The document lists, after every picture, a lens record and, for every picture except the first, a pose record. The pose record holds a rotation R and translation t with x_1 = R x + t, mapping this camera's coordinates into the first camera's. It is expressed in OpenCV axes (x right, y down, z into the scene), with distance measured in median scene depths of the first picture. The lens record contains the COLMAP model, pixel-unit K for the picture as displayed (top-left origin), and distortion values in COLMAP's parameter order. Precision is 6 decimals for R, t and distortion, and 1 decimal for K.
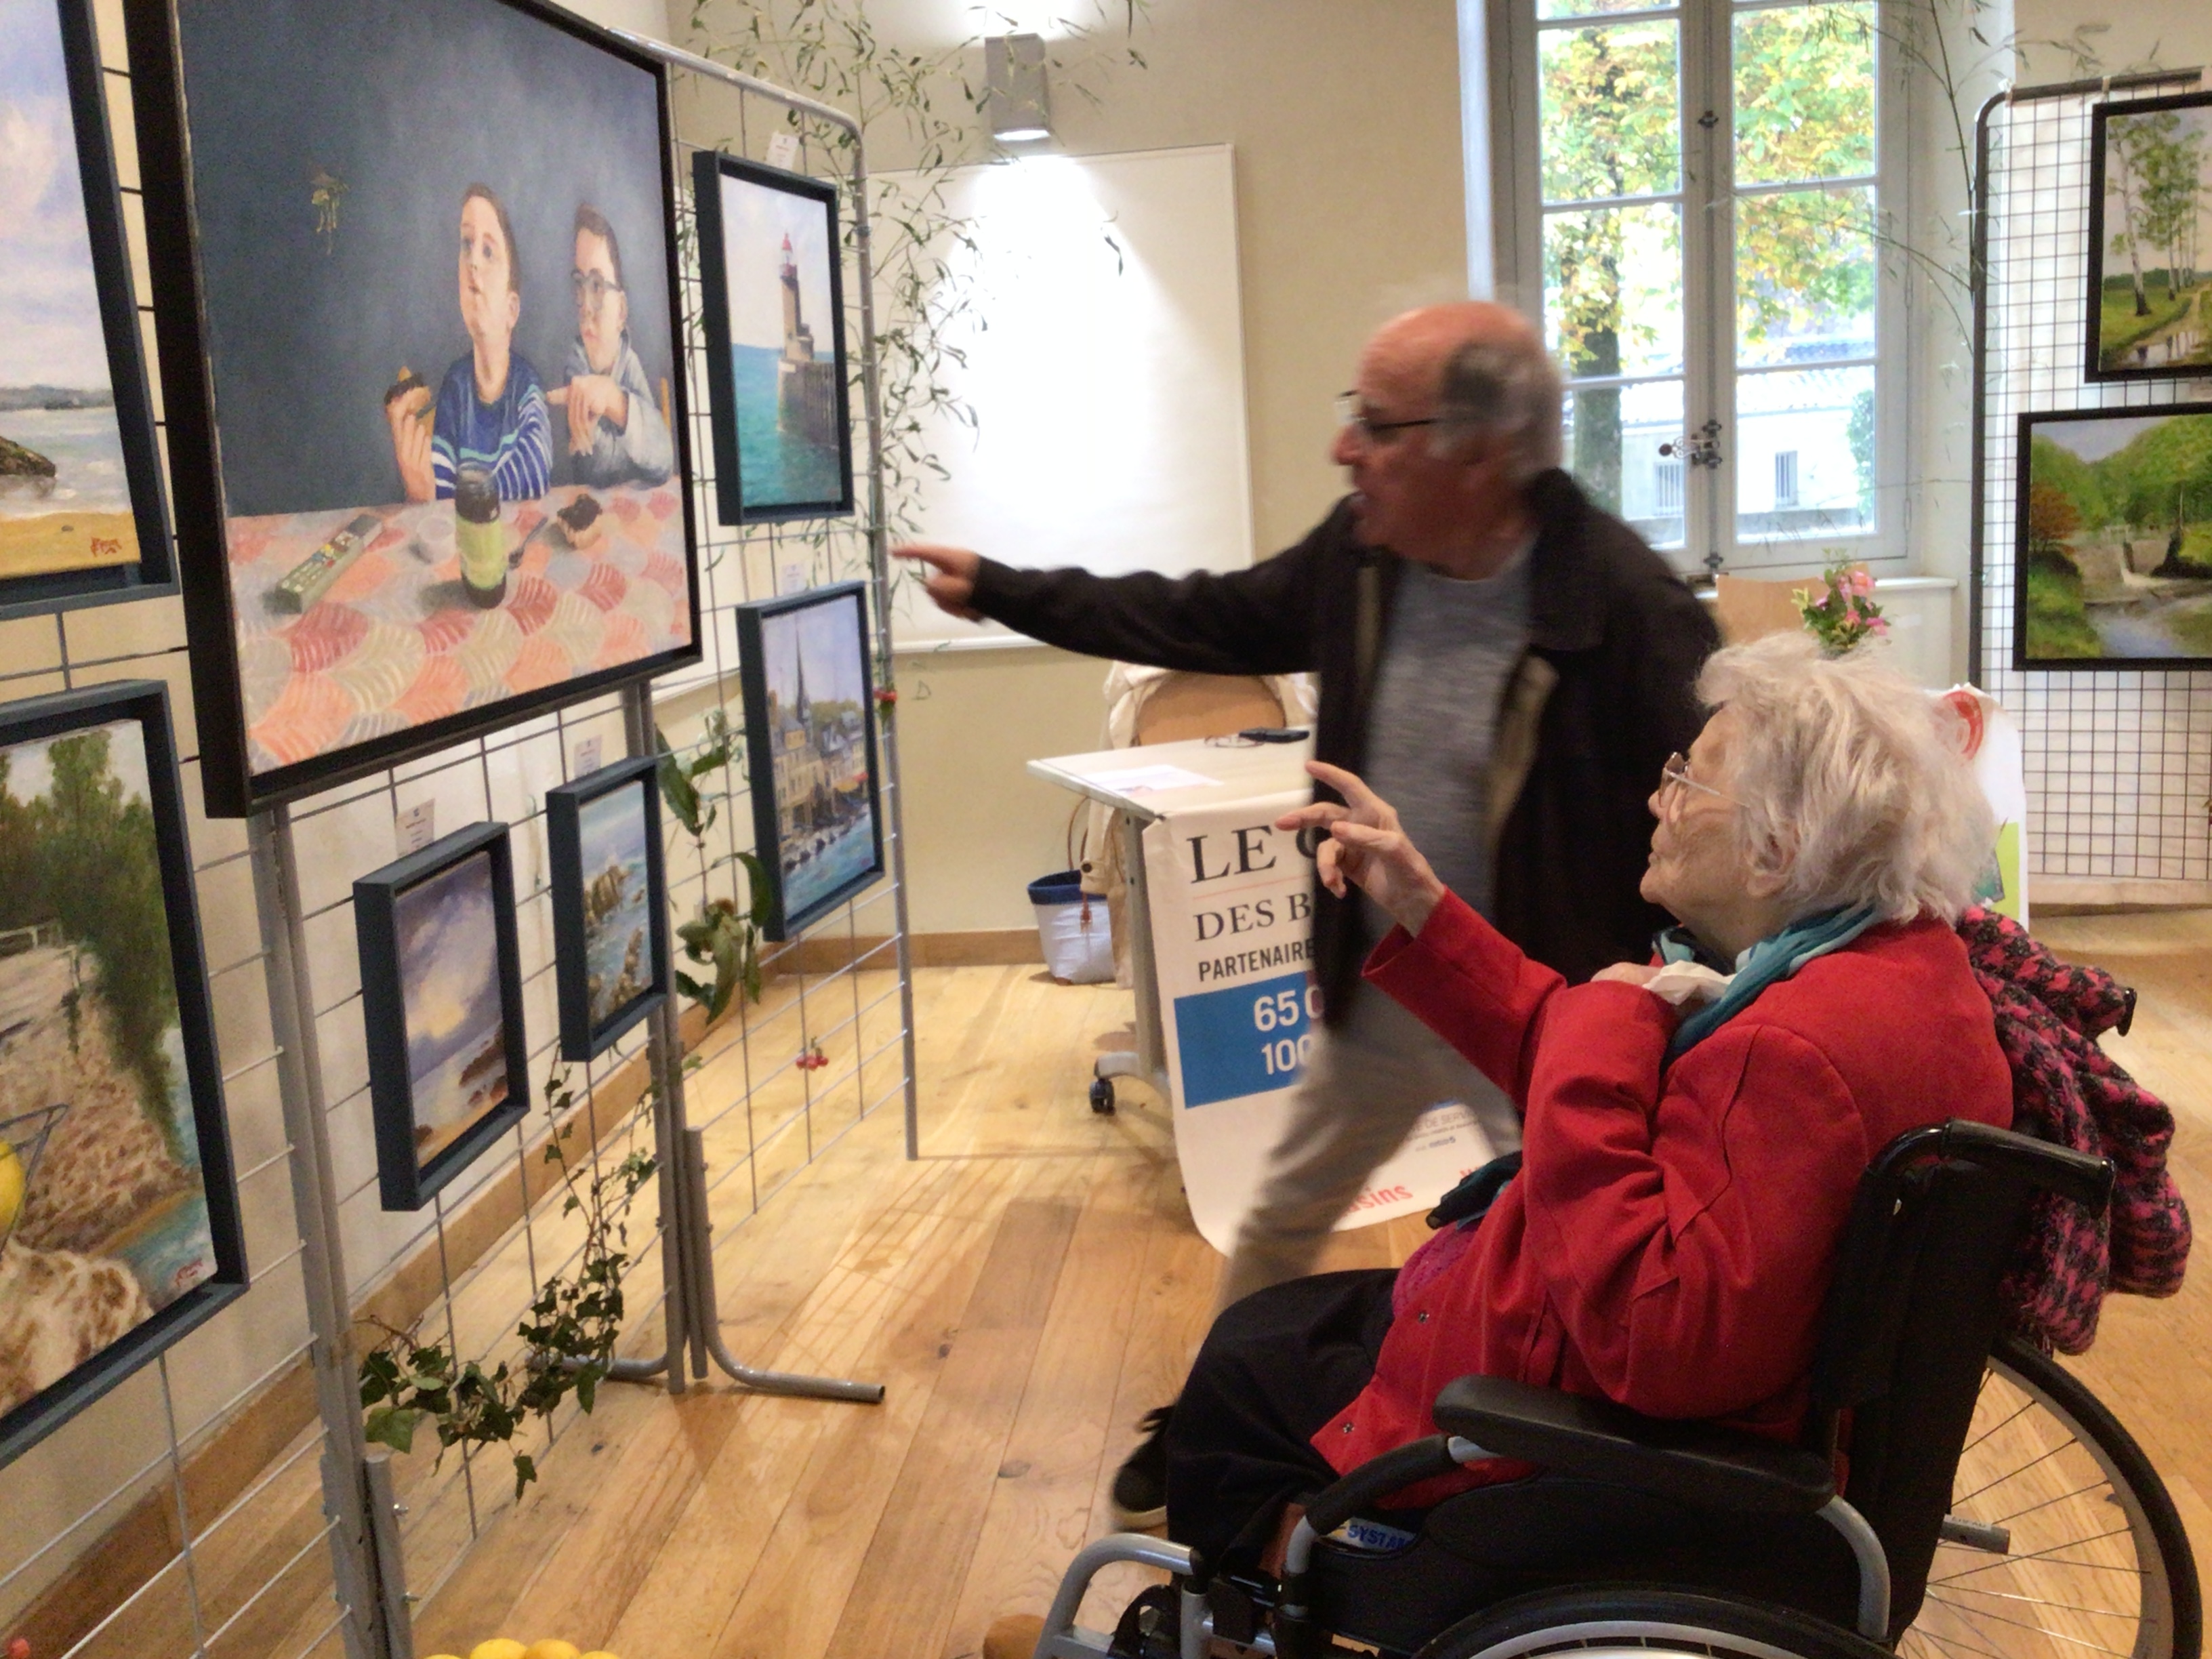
lens RADIAL K [[2005.4, 0, 1101.5], [0, 2005.4, 840.1], [0, 0, 1]] dist [0.092364, -0.171395]
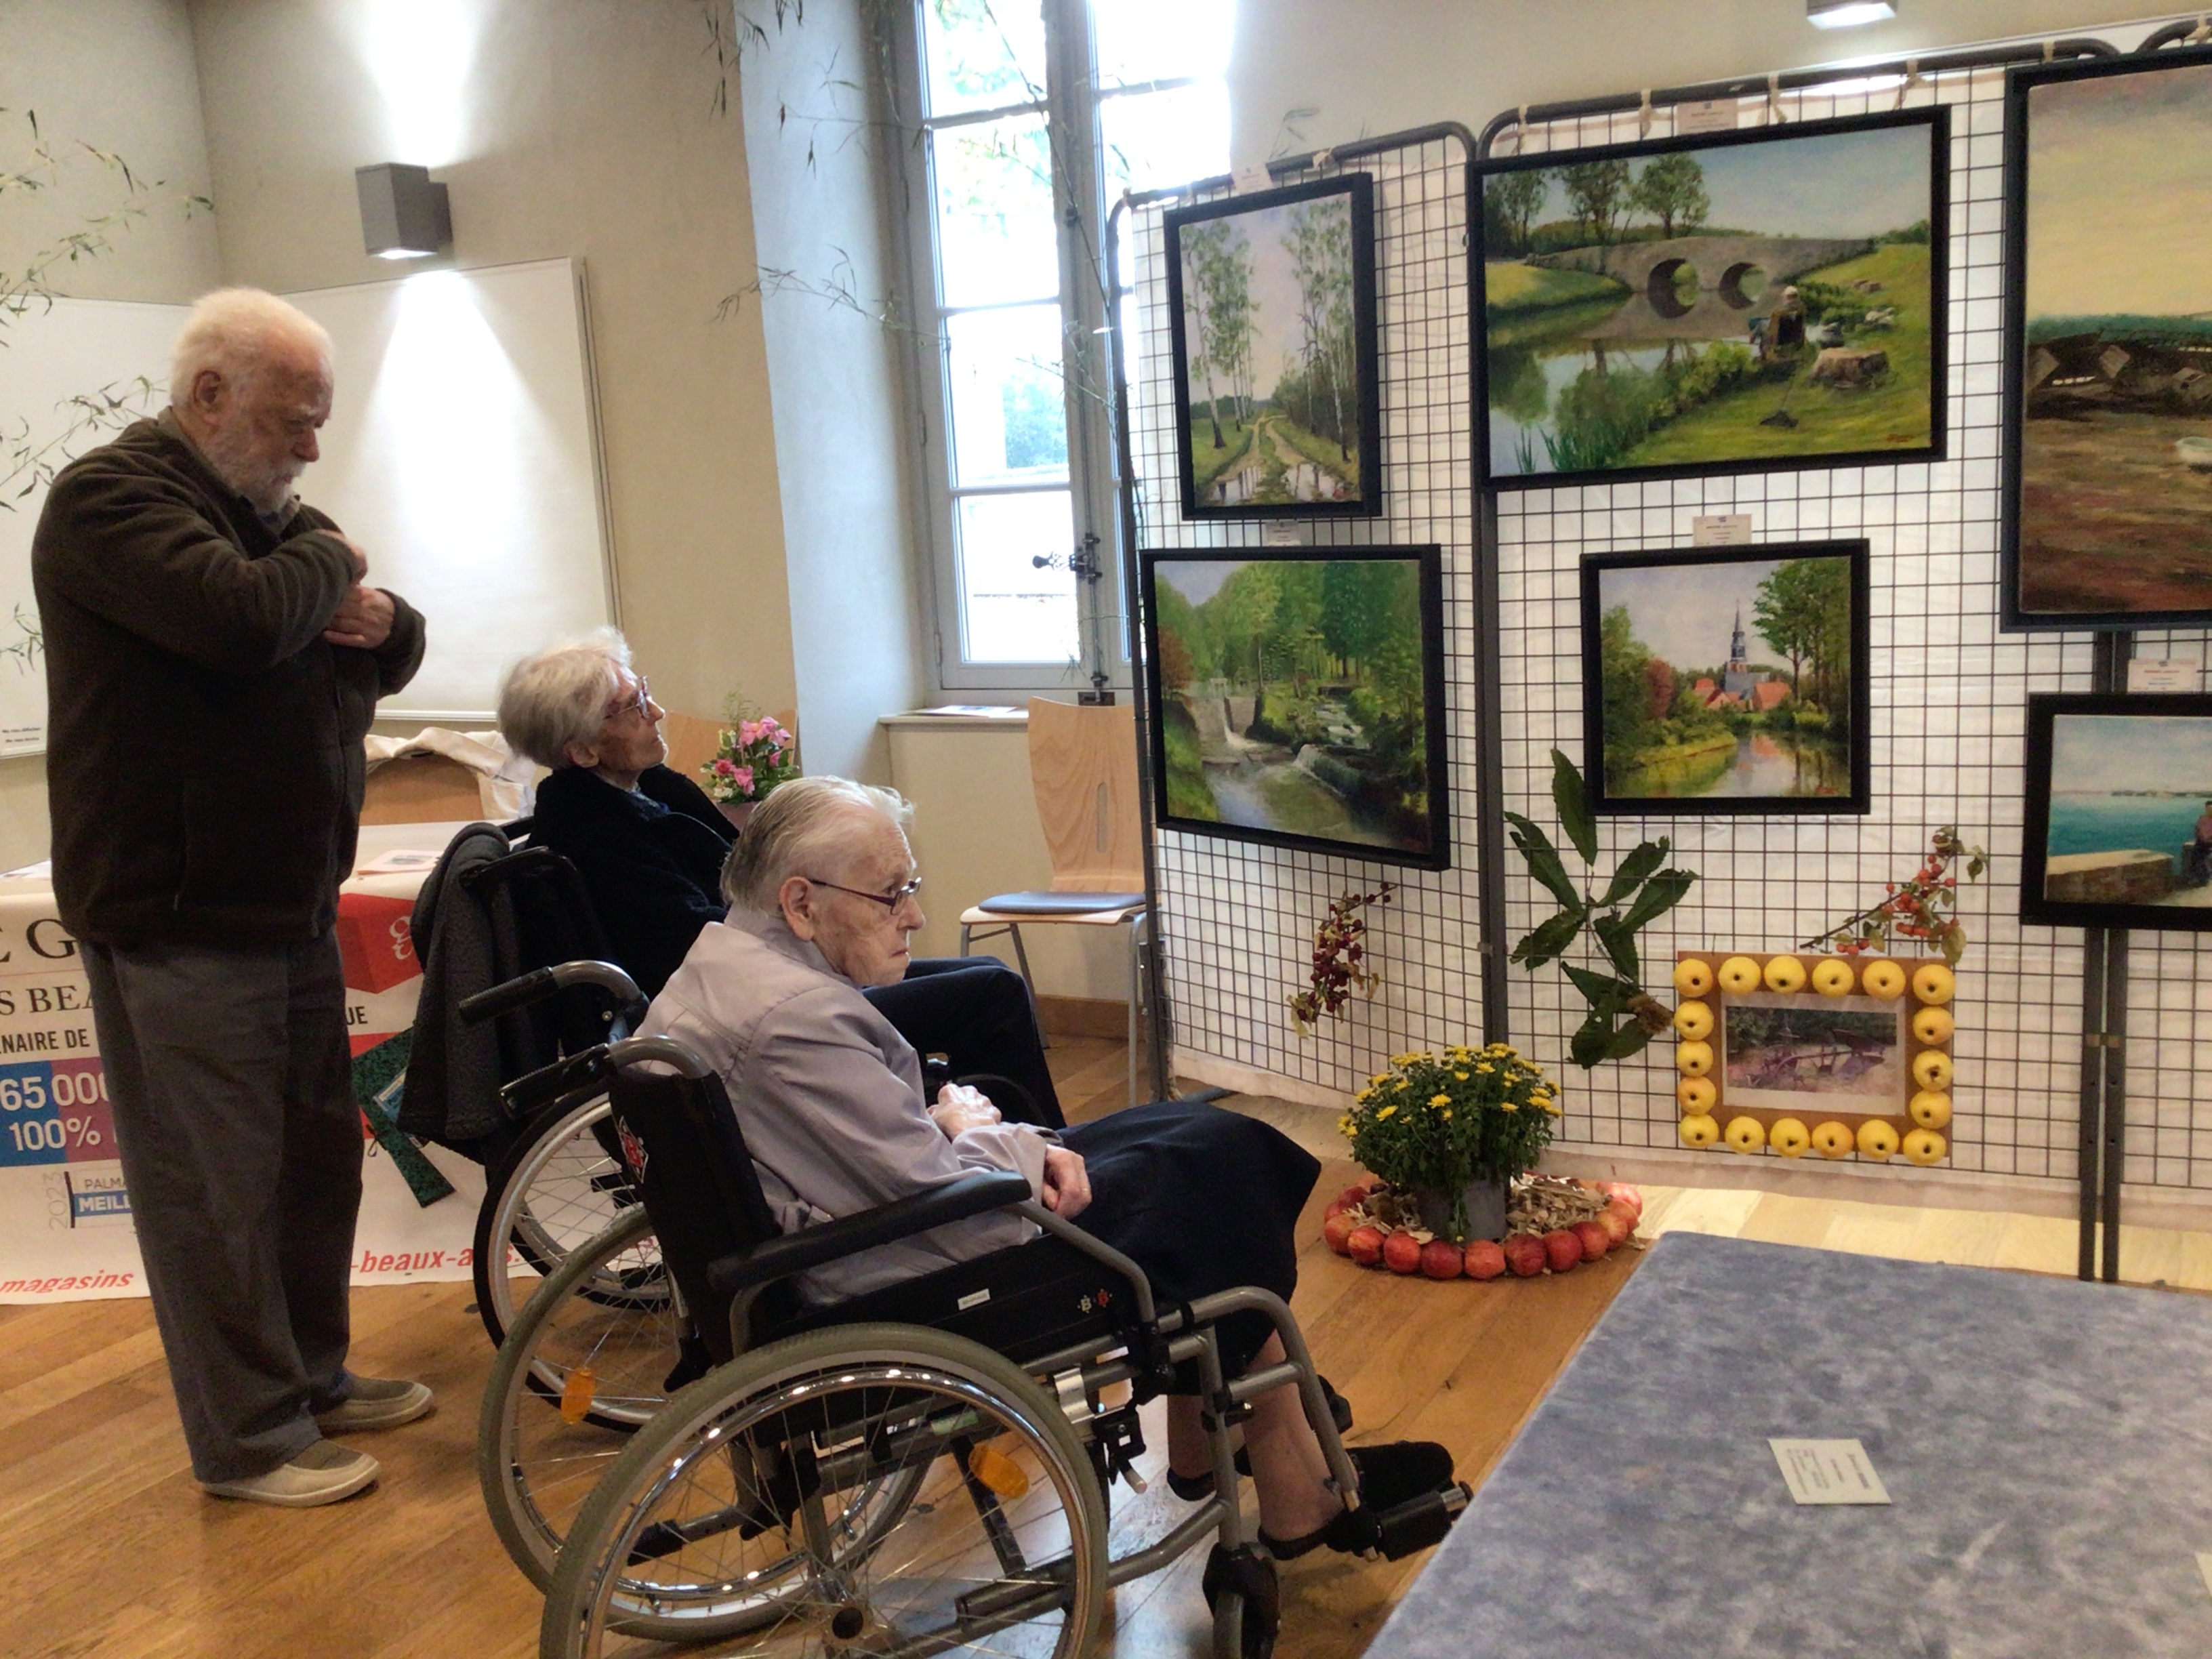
lens RADIAL K [[1937.3, 0, 1125.8], [0, 1937.3, 821.8], [0, 0, 1]] dist [0.124053, -0.212490]
pose [[0.923477, 0.087010, -0.373657, 1.650107], [-0.090420, 0.995868, 0.008430, -0.198481], [0.372847, 0.026001, 0.927528, 0.388423]]
